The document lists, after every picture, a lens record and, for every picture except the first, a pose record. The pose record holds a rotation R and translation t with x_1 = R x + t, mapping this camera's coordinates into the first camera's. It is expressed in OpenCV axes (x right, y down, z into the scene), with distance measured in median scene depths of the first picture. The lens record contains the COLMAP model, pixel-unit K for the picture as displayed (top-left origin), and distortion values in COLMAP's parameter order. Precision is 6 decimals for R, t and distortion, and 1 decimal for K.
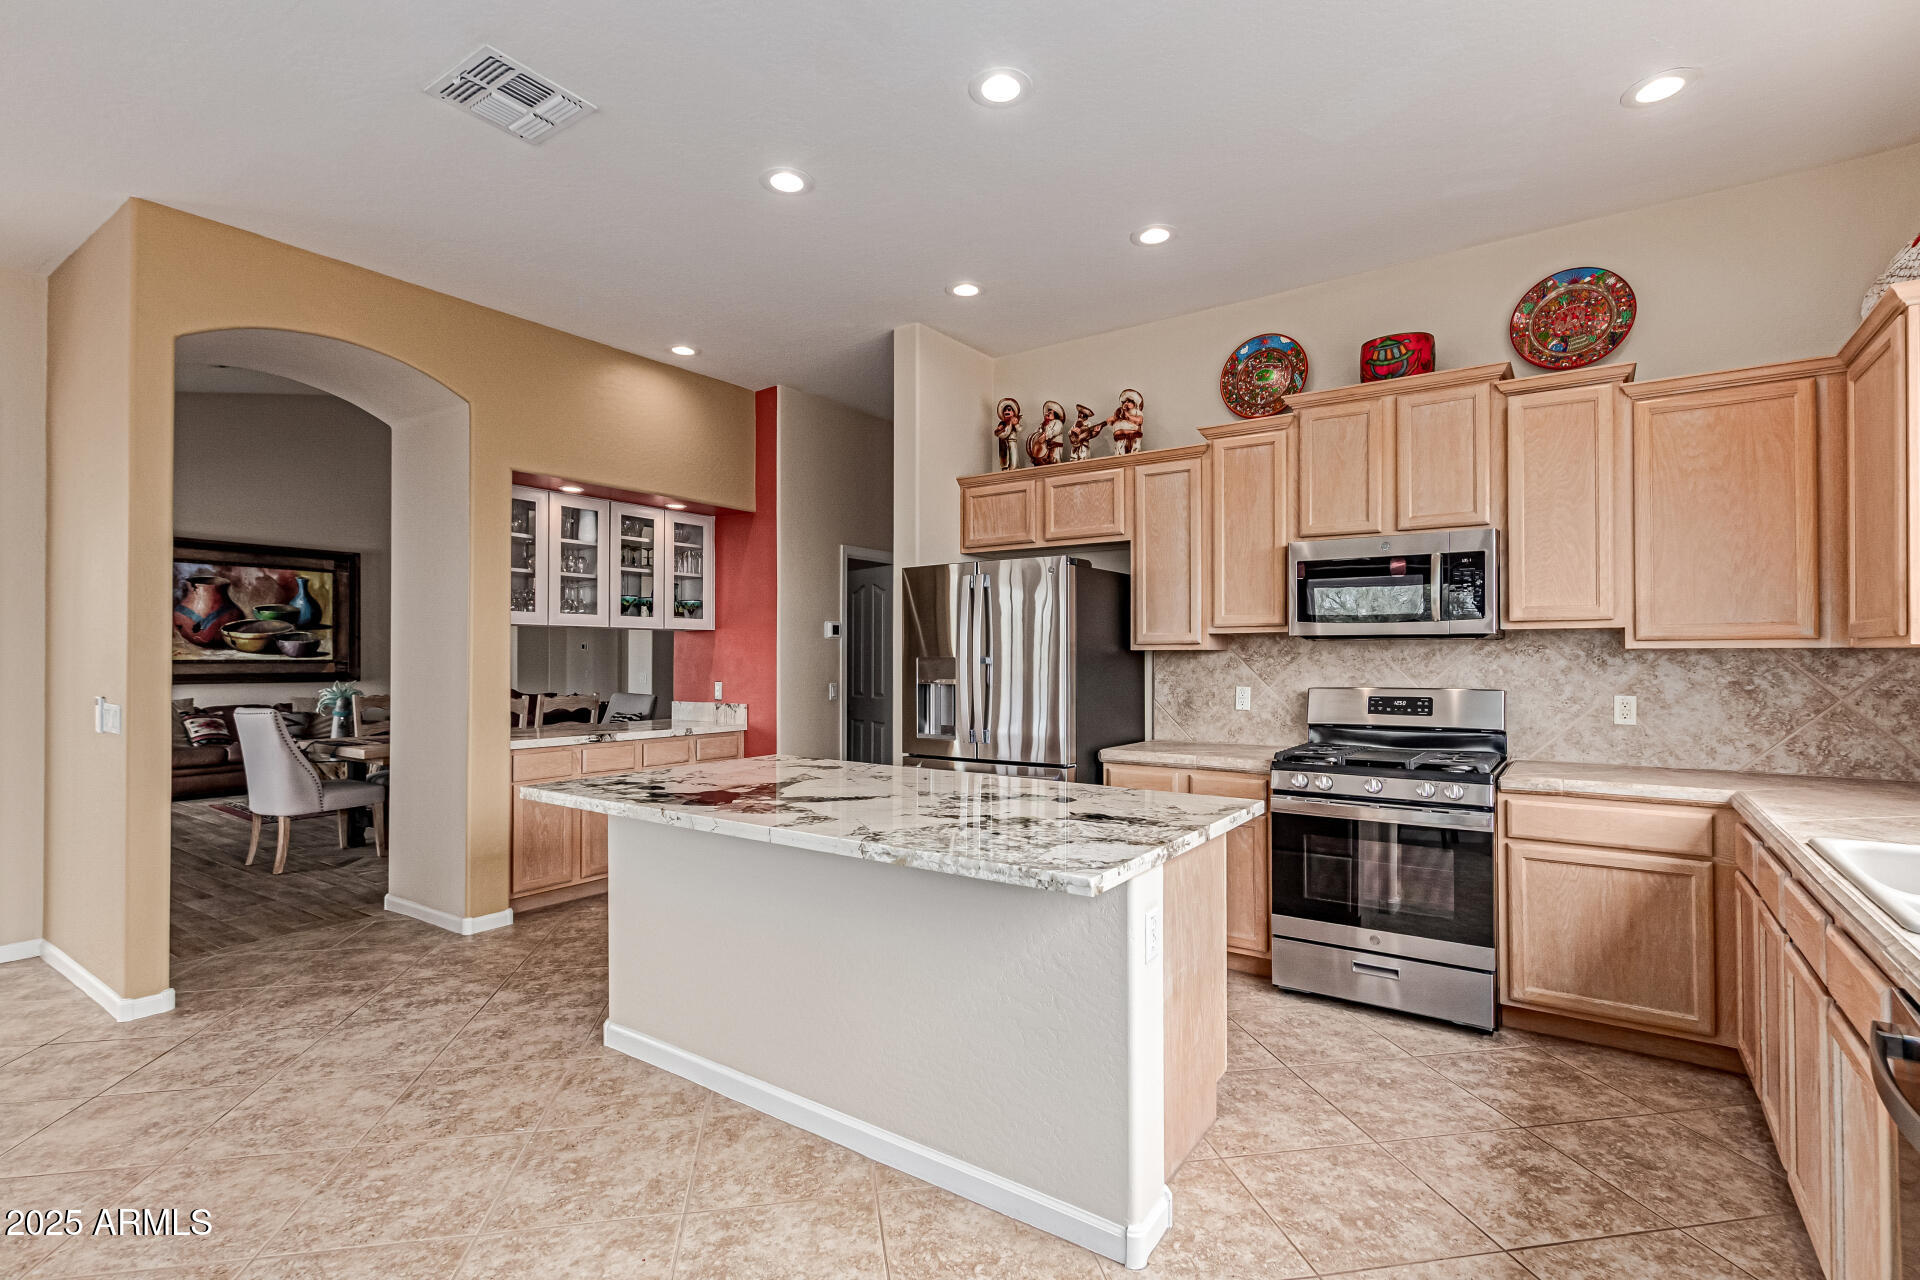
lens RADIAL K [[896.4, 0, 968.8], [0, 896.4, 653.2], [0, 0, 1]] dist [0.005880, -0.004070]
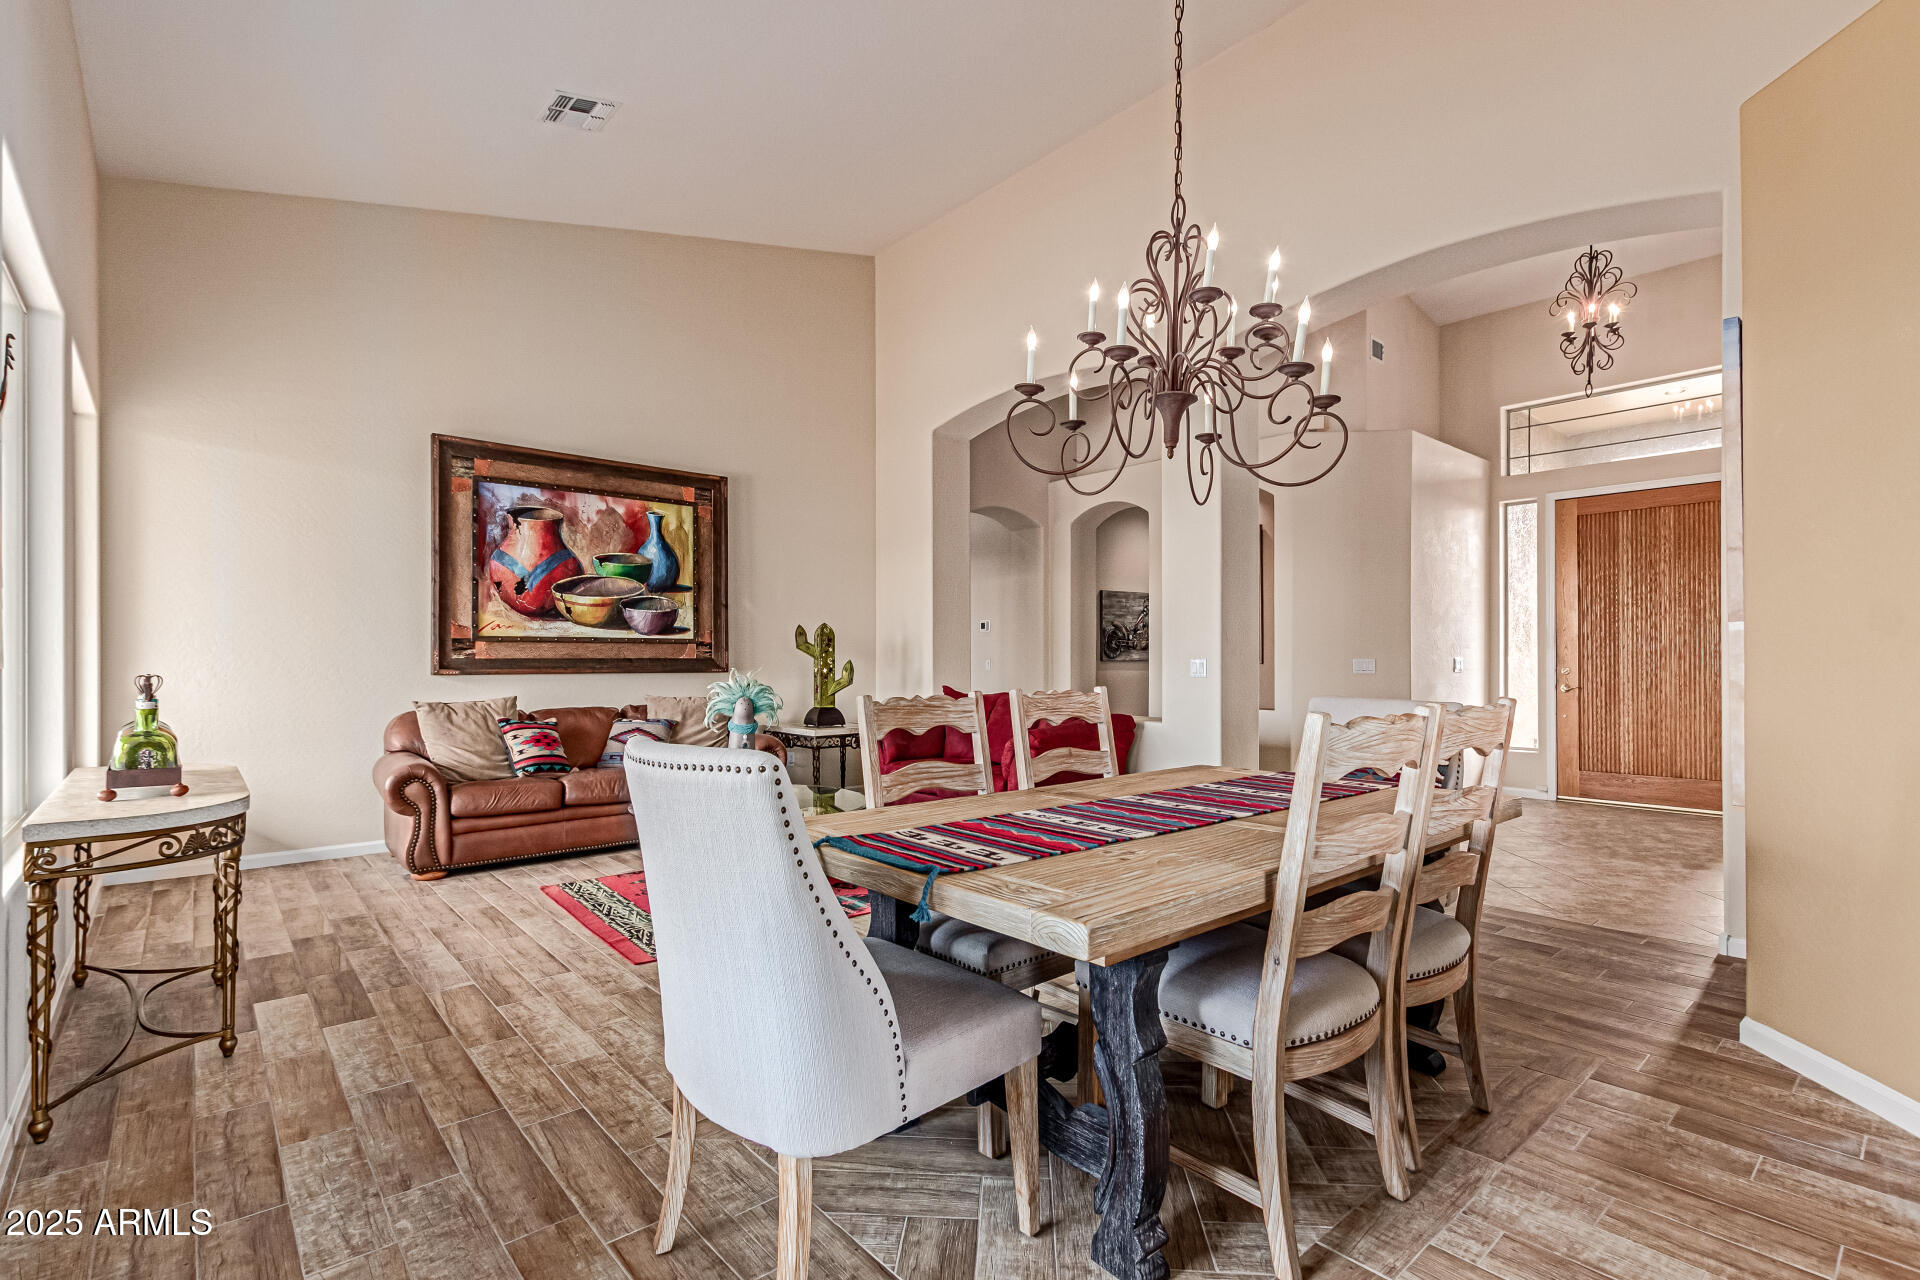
lens RADIAL K [[896.4, 0, 943.5], [0, 896.4, 658.5], [0, 0, 1]] dist [0.005880, -0.004070]
pose [[0.964994, 0.000684, -0.262272, -0.378283], [0.001570, 0.999964, 0.008387, 0.017332], [0.262268, -0.008505, 0.964958, 0.435533]]
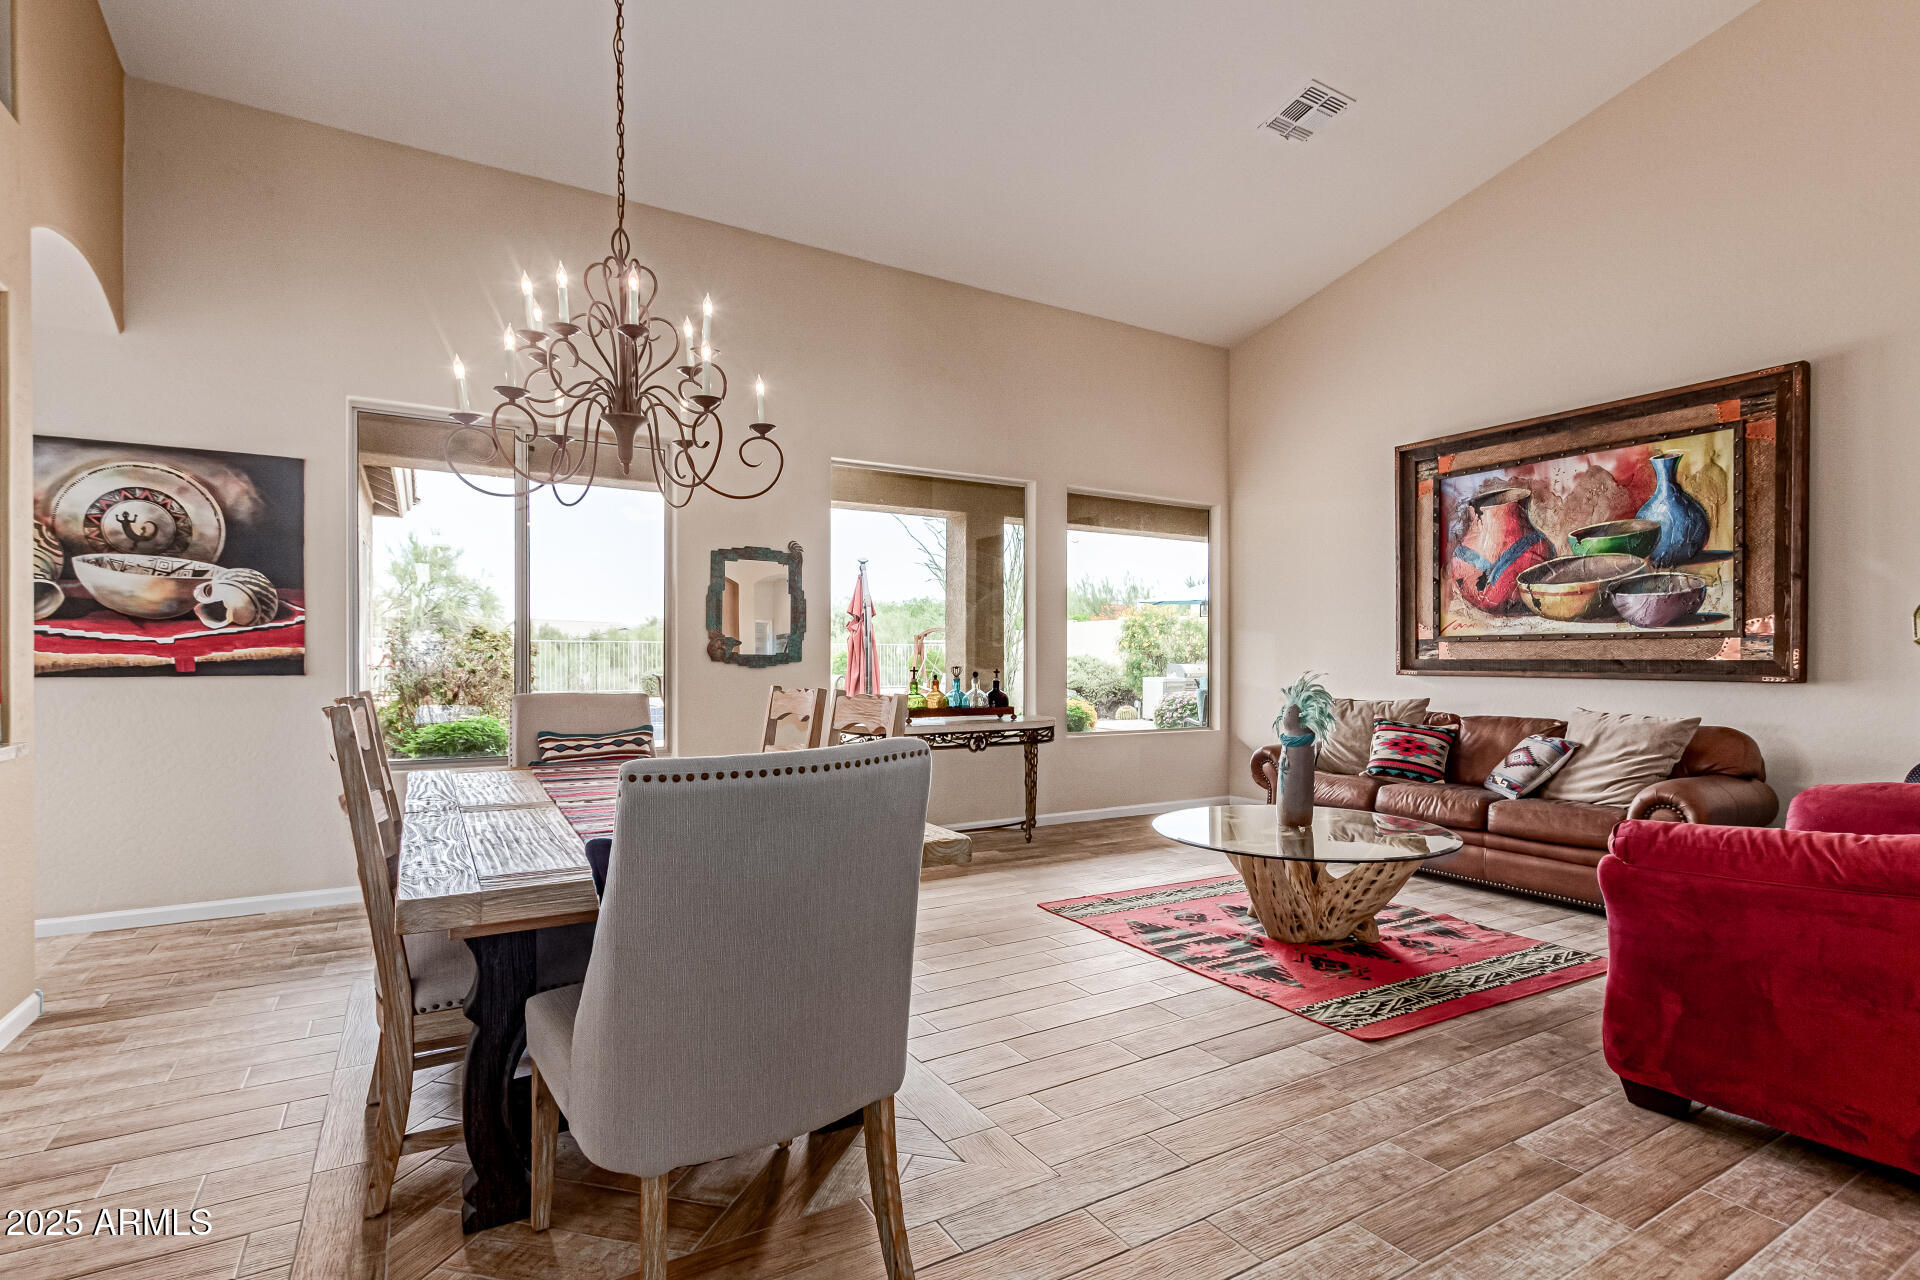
lens RADIAL K [[896.4, 0, 979.9], [0, 896.4, 655.9], [0, 0, 1]] dist [0.005880, -0.004070]
pose [[-0.409507, -0.001584, -0.912306, -0.175776], [0.006882, 0.999965, -0.004825, 0.020295], [0.912281, -0.008255, -0.409482, 0.890460]]
